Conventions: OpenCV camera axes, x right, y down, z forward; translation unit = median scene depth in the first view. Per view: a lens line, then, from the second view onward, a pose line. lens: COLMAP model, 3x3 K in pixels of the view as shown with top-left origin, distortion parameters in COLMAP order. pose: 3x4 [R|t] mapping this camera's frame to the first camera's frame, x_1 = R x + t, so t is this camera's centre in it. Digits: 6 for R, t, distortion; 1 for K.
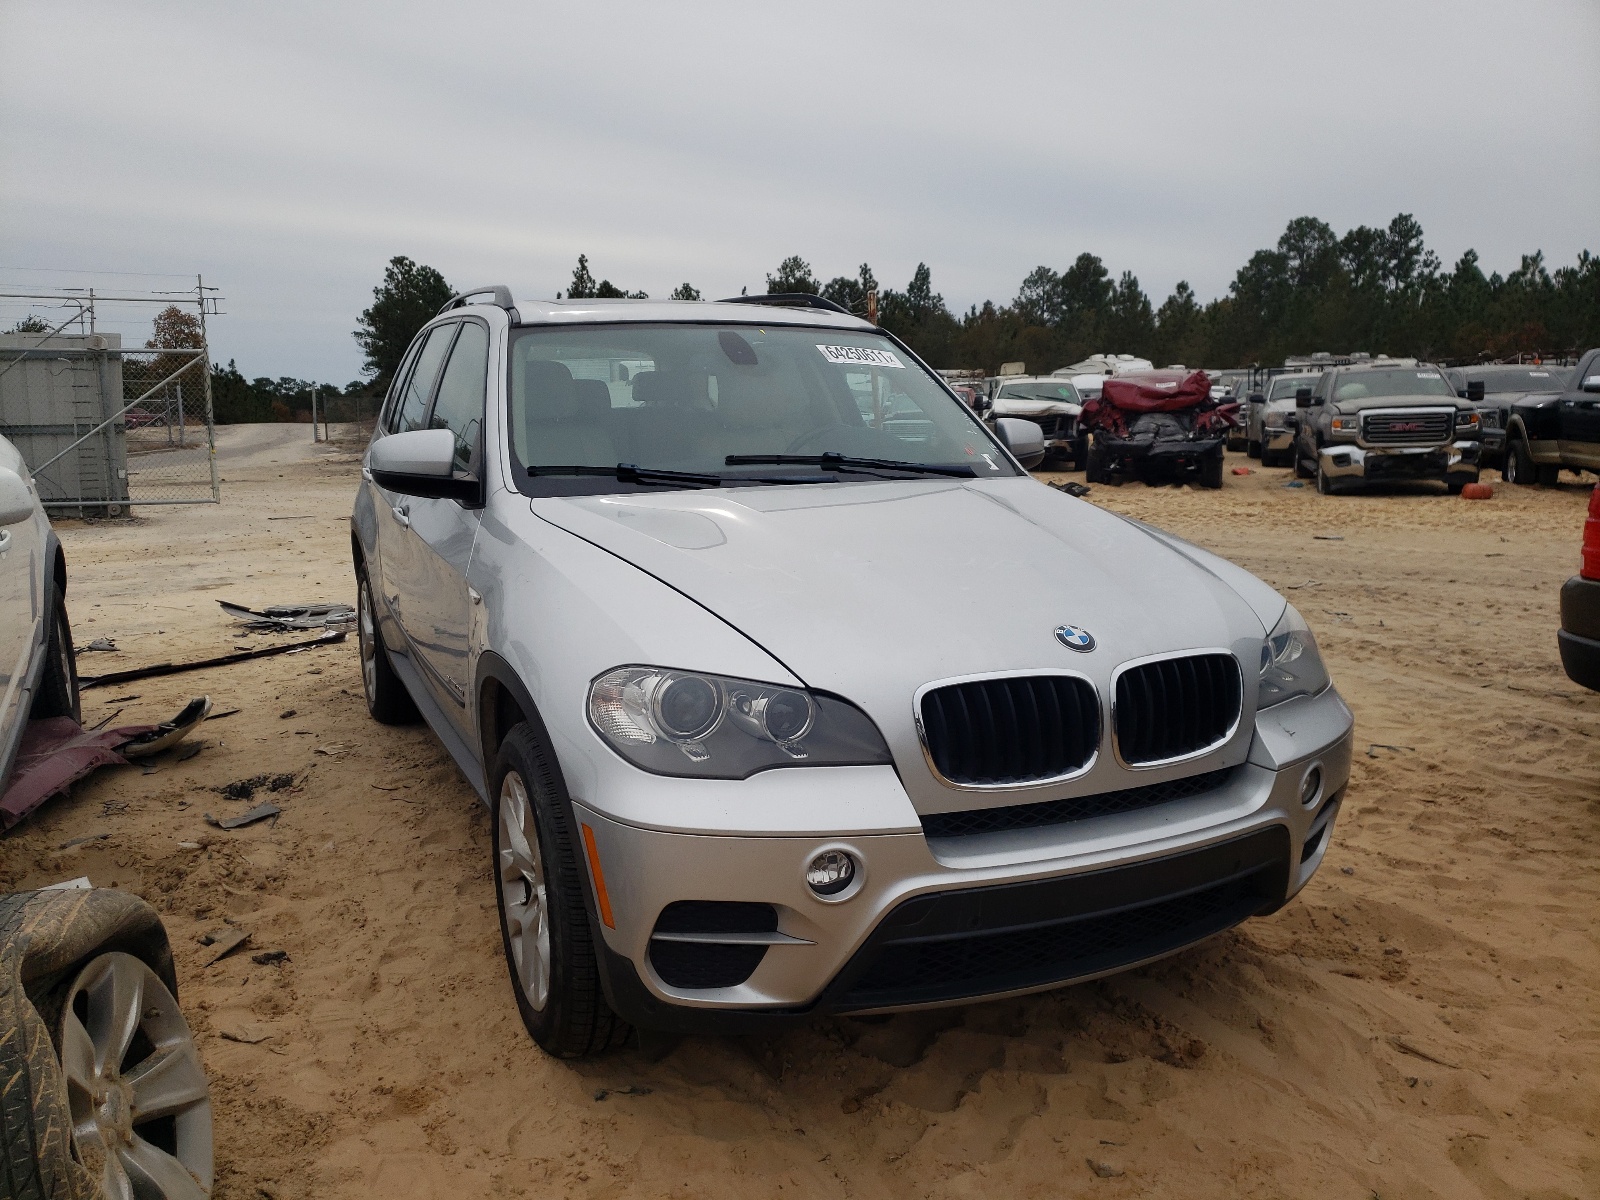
lens RADIAL K [[1204.4, 0, 749.8], [0, 1204.4, 602.5], [0, 0, 1]] dist [0.020088, -0.004784]
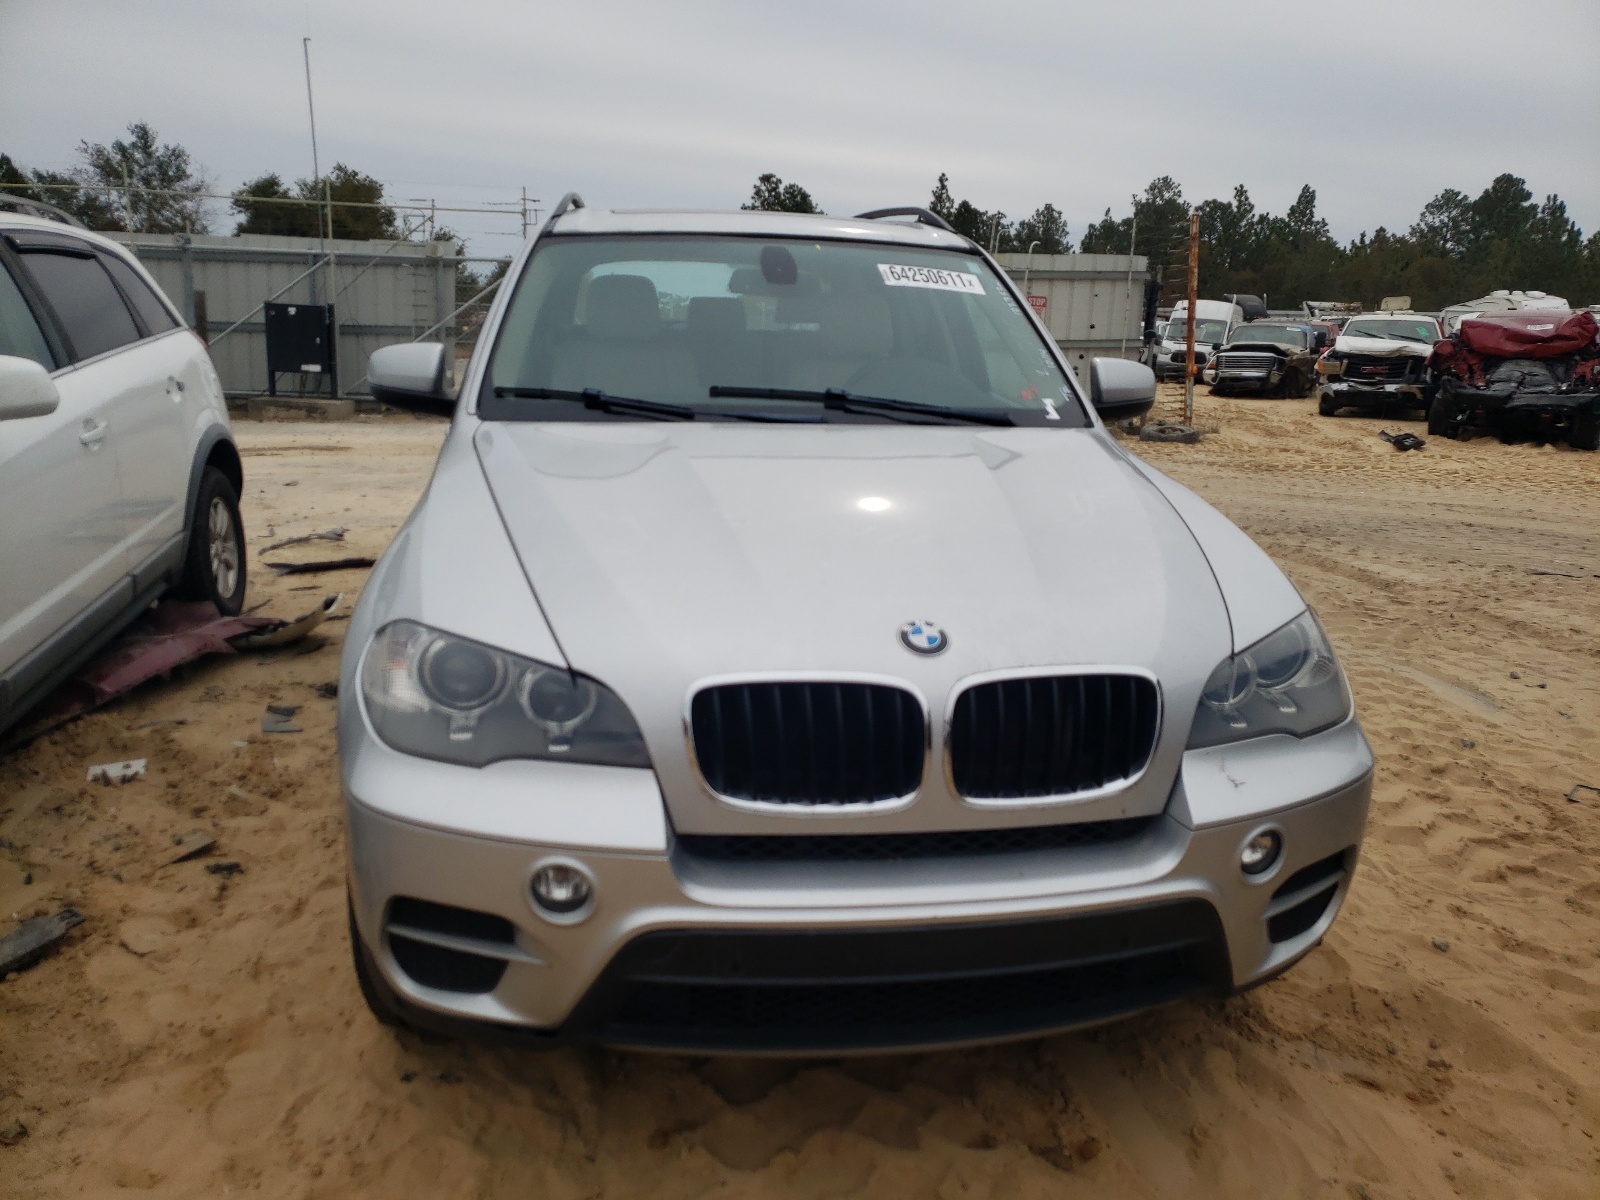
lens RADIAL K [[1191.6, 0, 800.0], [0, 1191.6, 600.0], [0, 0, 1]] dist [0.025503, 0.002940]
pose [[0.969647, 0.091018, -0.226938, 0.214579], [-0.076801, 0.994535, 0.070727, -0.026334], [0.232135, -0.051151, 0.971338, 0.123800]]
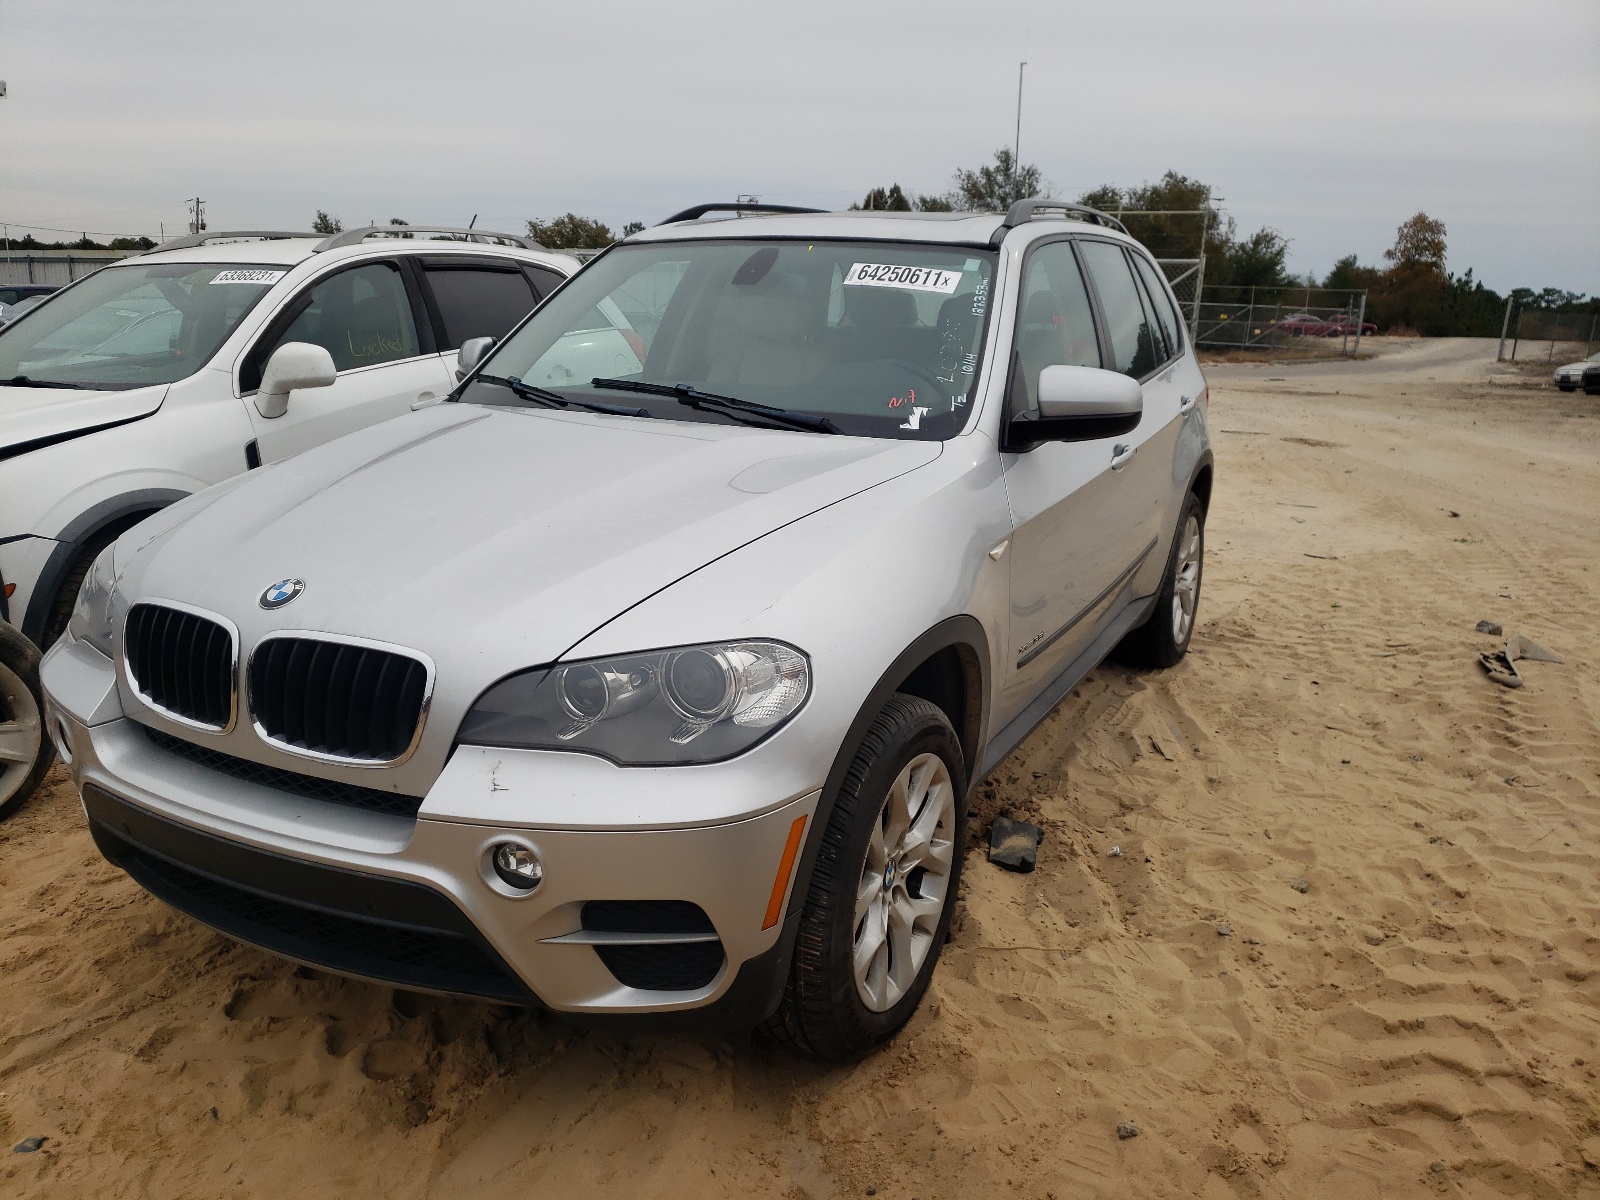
lens RADIAL K [[1198.6, 0, 797.1], [0, 1198.6, 578.6], [0, 0, 1]] dist [0.006155, 0.000986]
pose [[0.631318, 0.203648, -0.748308, 0.700398], [-0.162583, 0.978219, 0.129052, -0.094926], [0.758291, 0.040189, 0.650677, 0.409142]]
